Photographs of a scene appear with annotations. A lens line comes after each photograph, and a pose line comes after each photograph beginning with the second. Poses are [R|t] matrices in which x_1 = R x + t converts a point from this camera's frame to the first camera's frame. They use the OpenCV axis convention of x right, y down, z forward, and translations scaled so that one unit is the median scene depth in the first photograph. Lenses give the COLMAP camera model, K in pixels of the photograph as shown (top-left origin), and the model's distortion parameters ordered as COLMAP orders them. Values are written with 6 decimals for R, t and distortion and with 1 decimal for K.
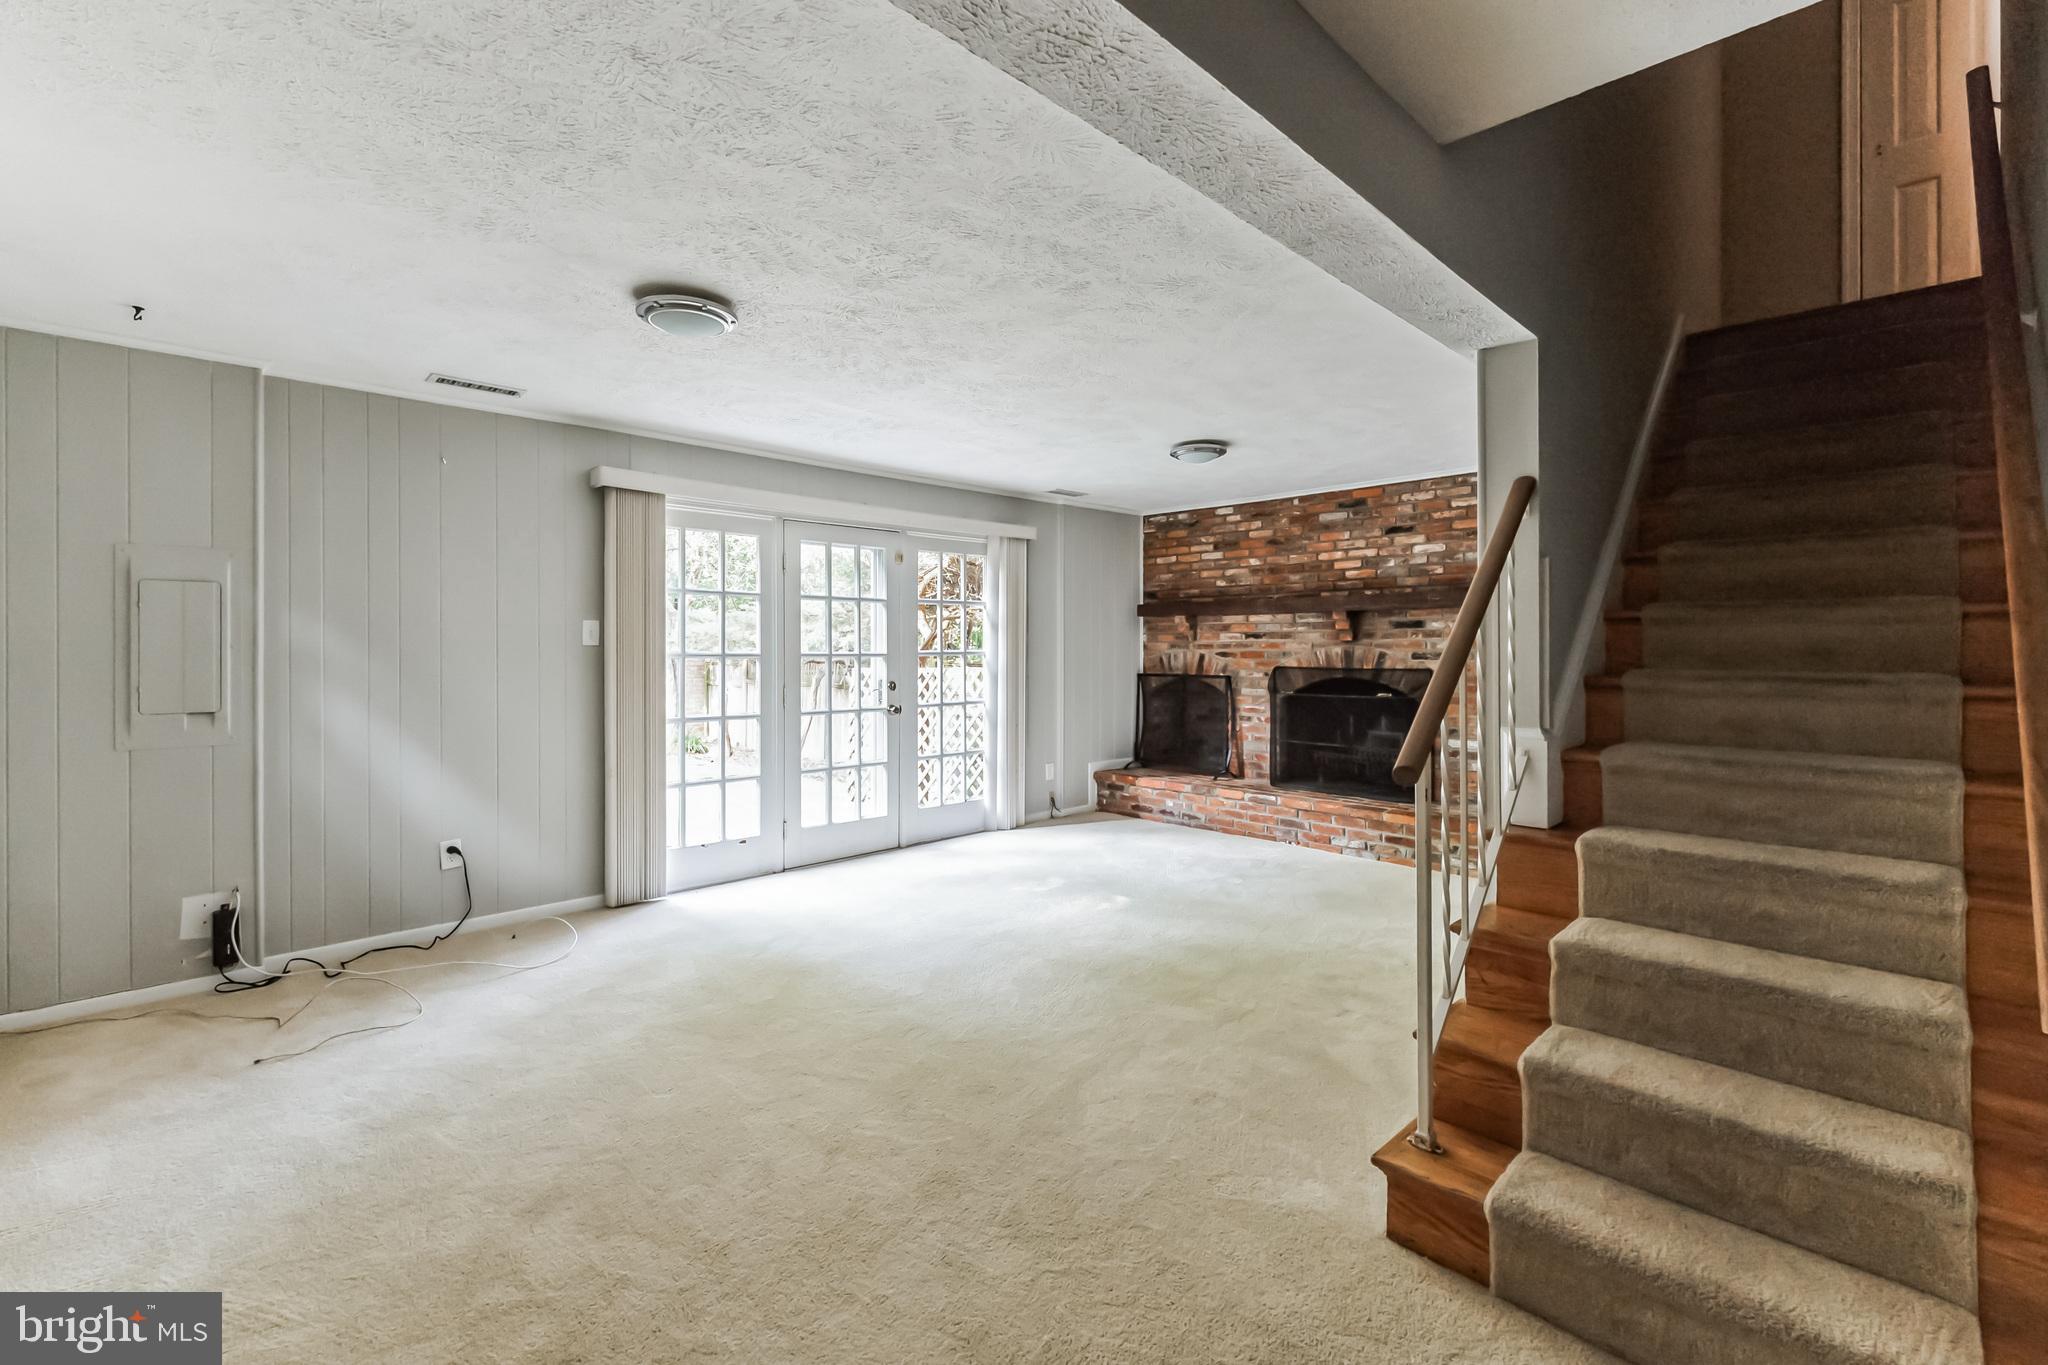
lens RADIAL K [[874.1, 0, 1020.2], [0, 874.1, 667.8], [0, 0, 1]] dist [-0.001562, -0.000105]
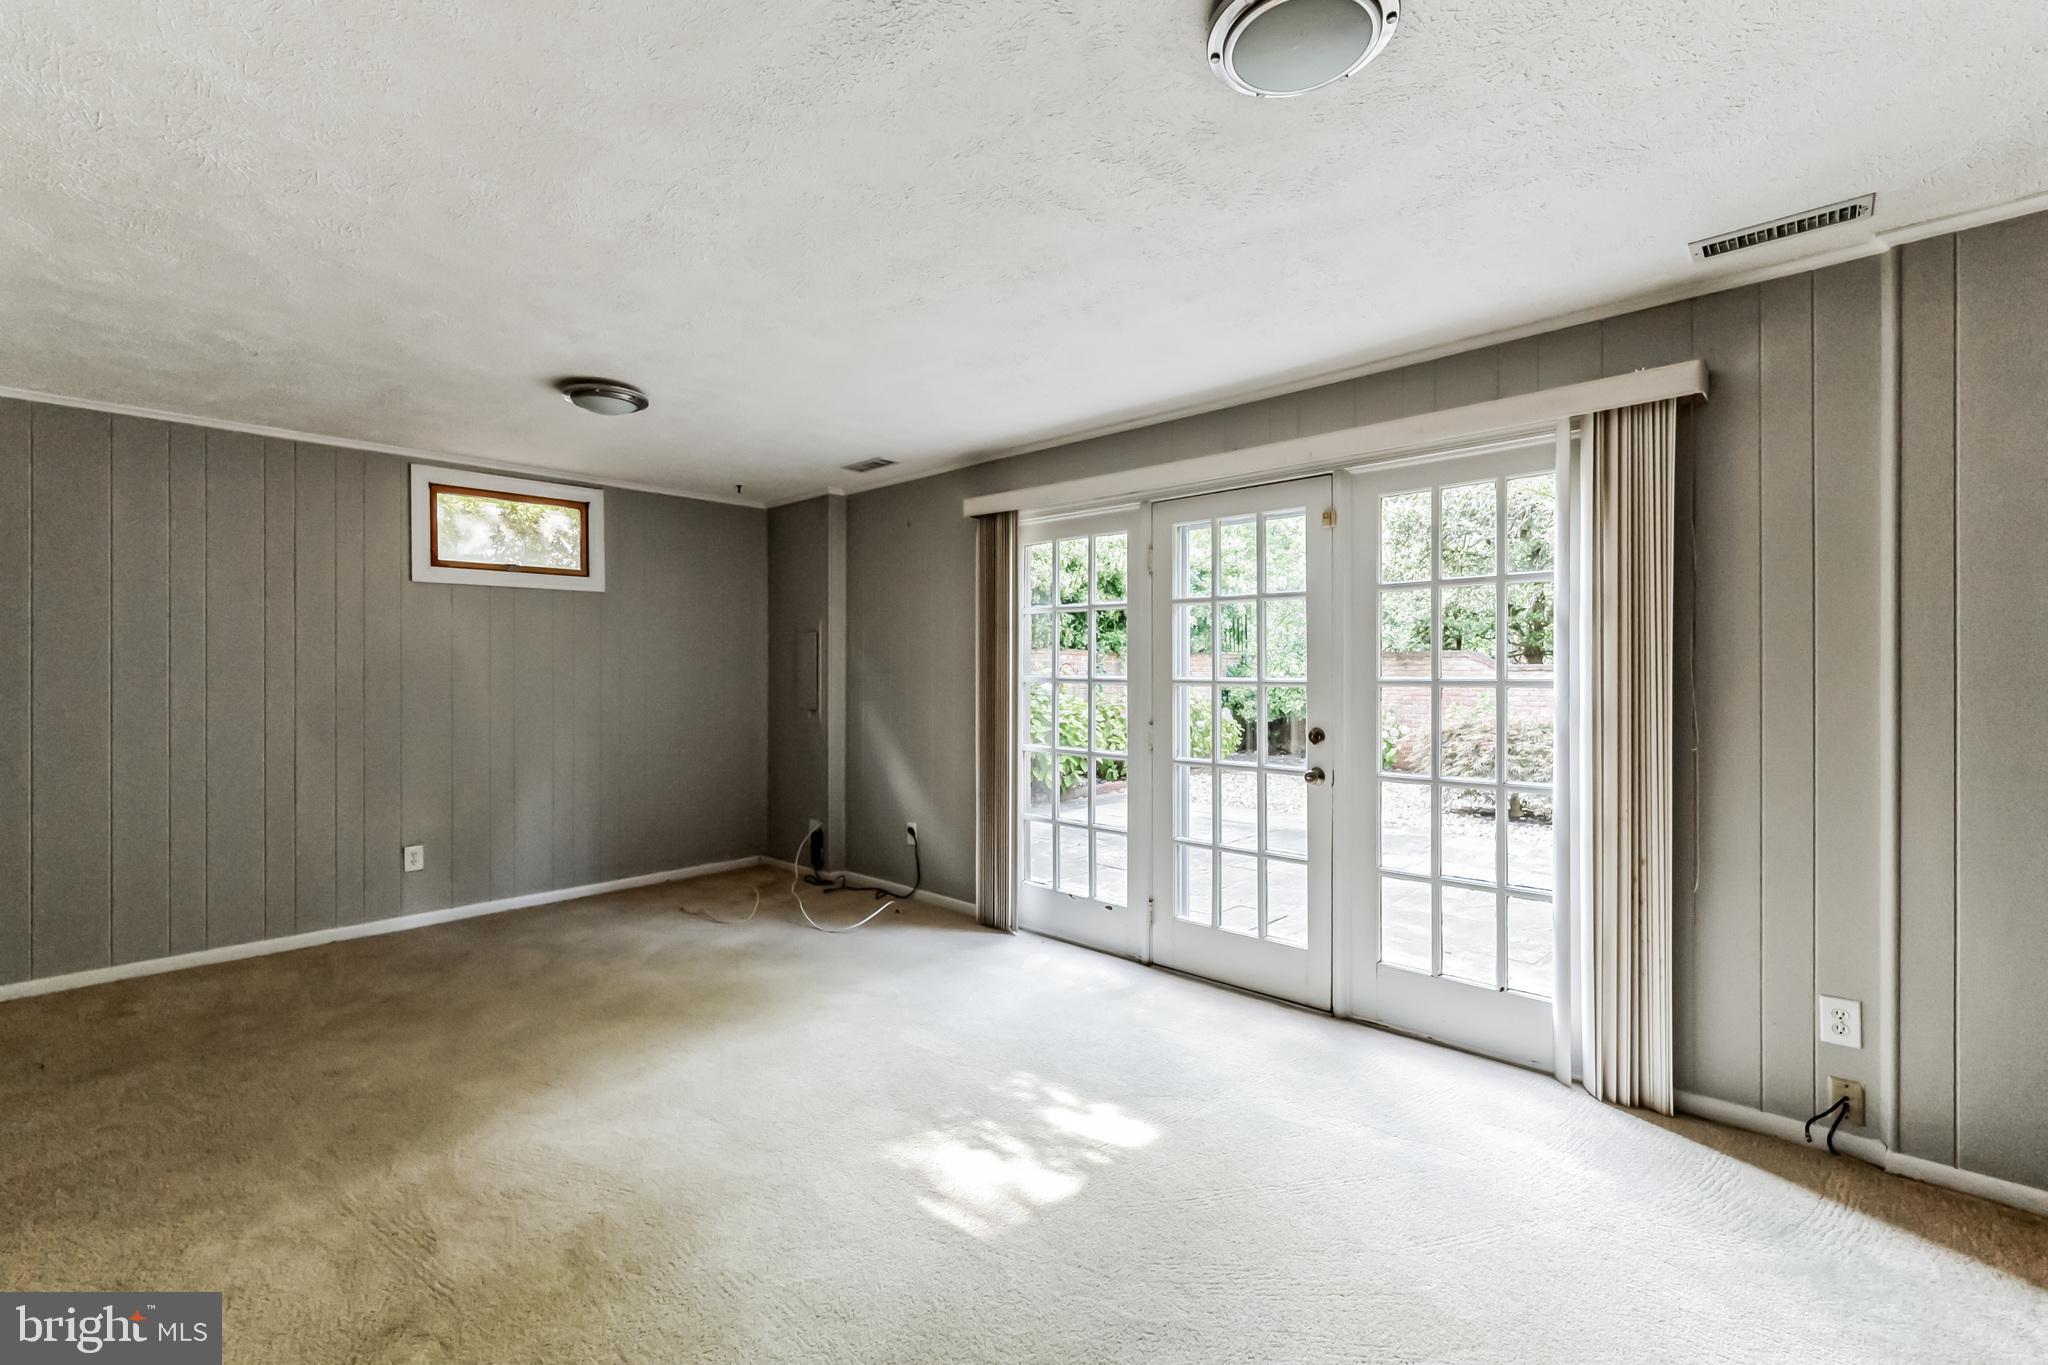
lens RADIAL K [[874.1, 0, 1020.2], [0, 874.1, 667.8], [0, 0, 1]] dist [-0.001562, -0.000105]
pose [[0.044921, 0.001535, -0.998989, 0.397716], [-0.017046, 0.999854, 0.000770, -0.019862], [0.998845, 0.016995, 0.044941, 0.697426]]
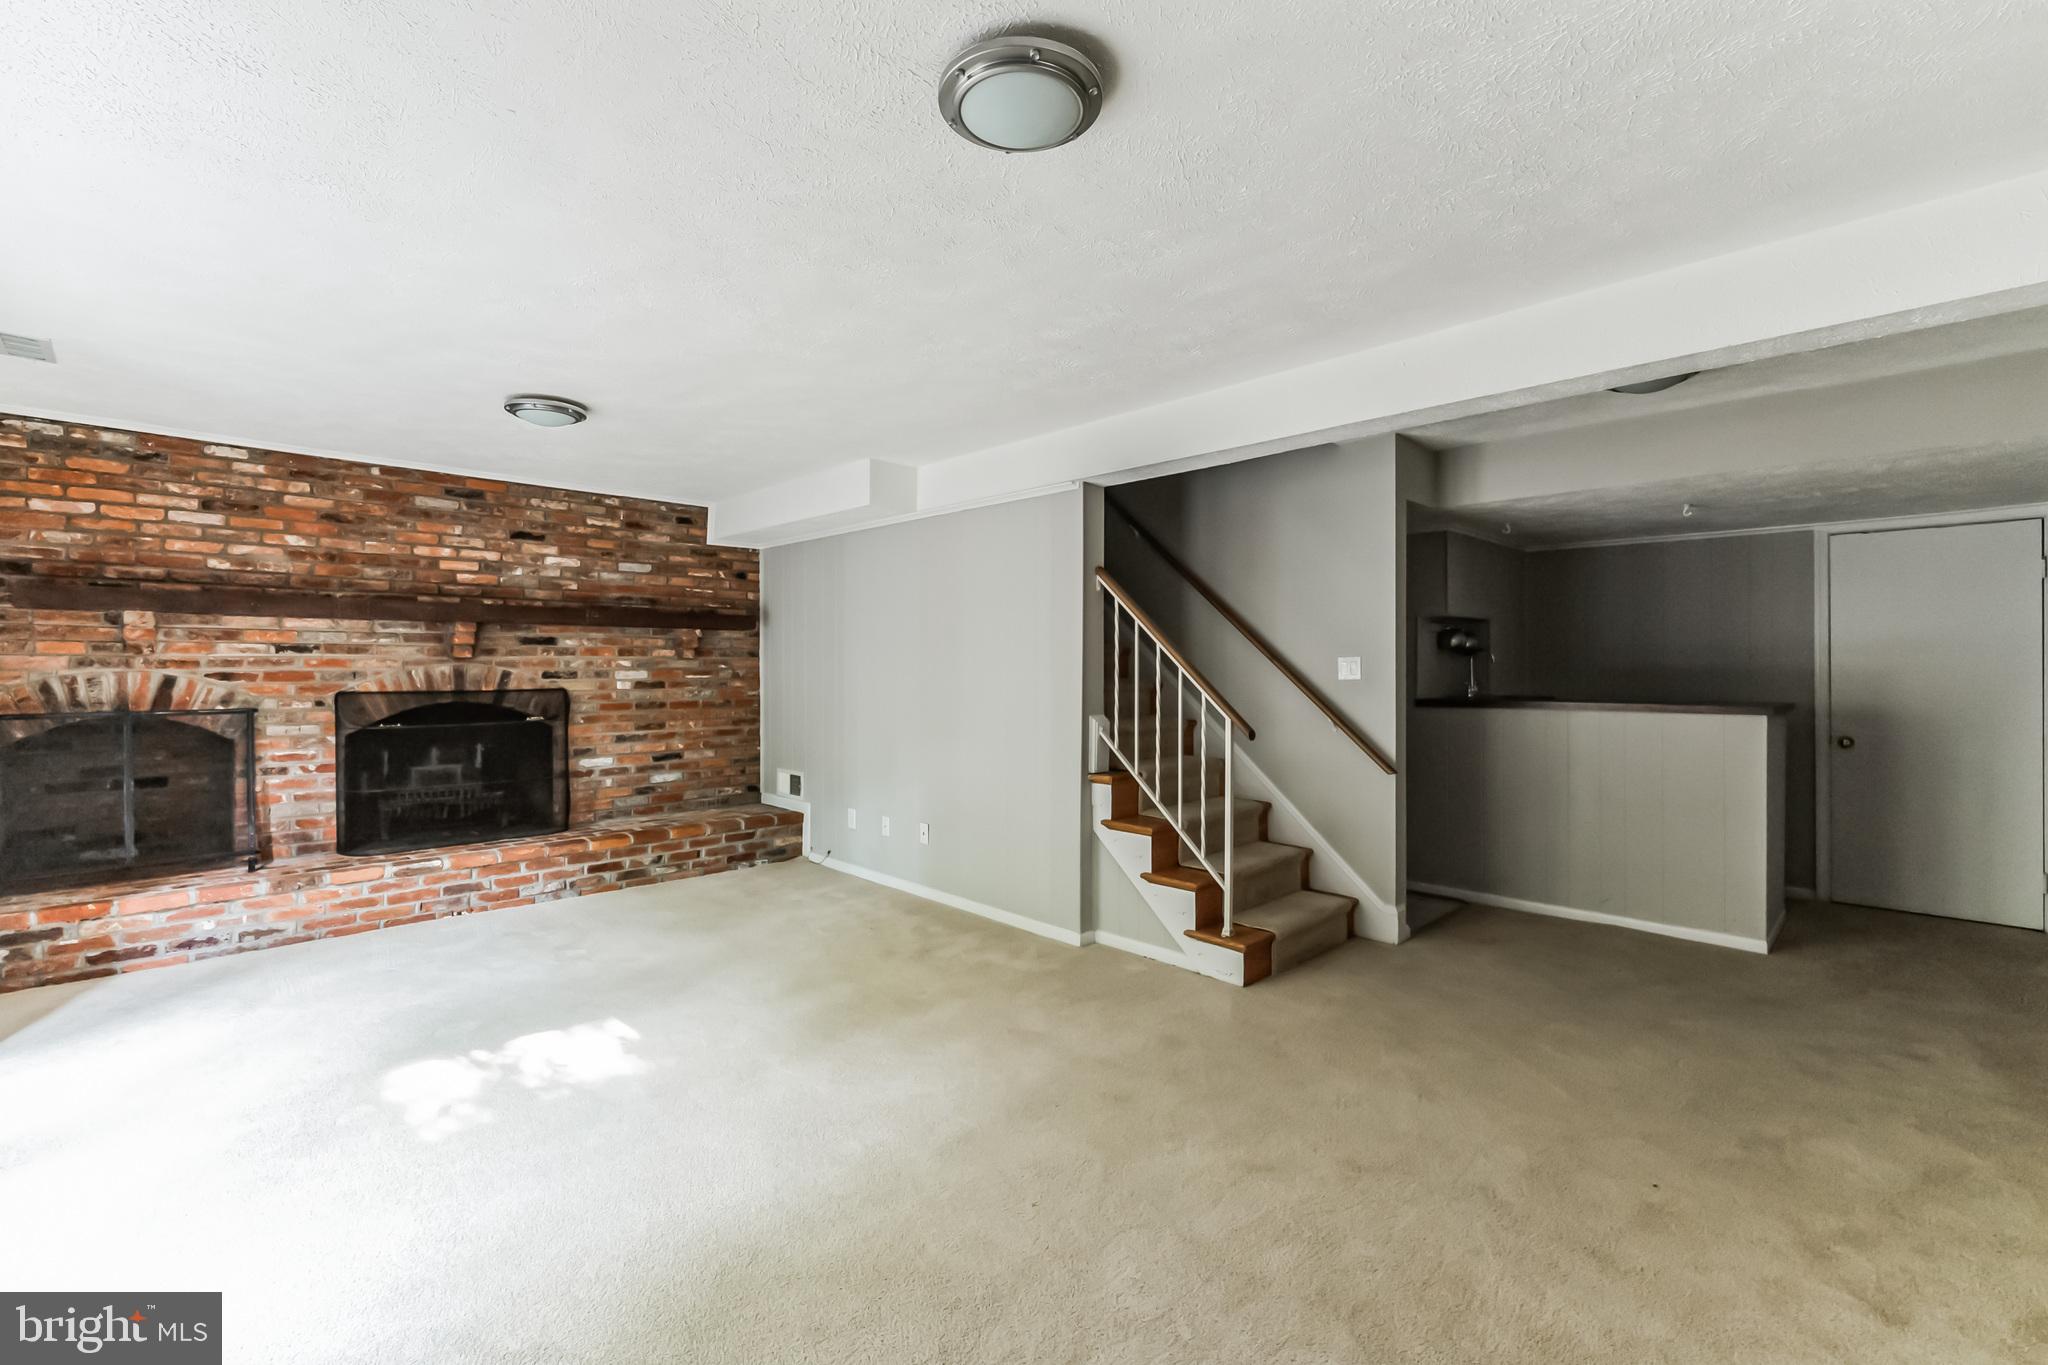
lens RADIAL K [[874.3, 0, 1024.0], [0, 874.3, 682.5], [0, 0, 1]] dist [-0.000085, -0.000174]
pose [[-0.003739, -0.021612, 0.999759, -0.444177], [0.018420, 0.999595, 0.021677, -0.015043], [-0.999823, 0.018496, -0.003340, 0.454286]]
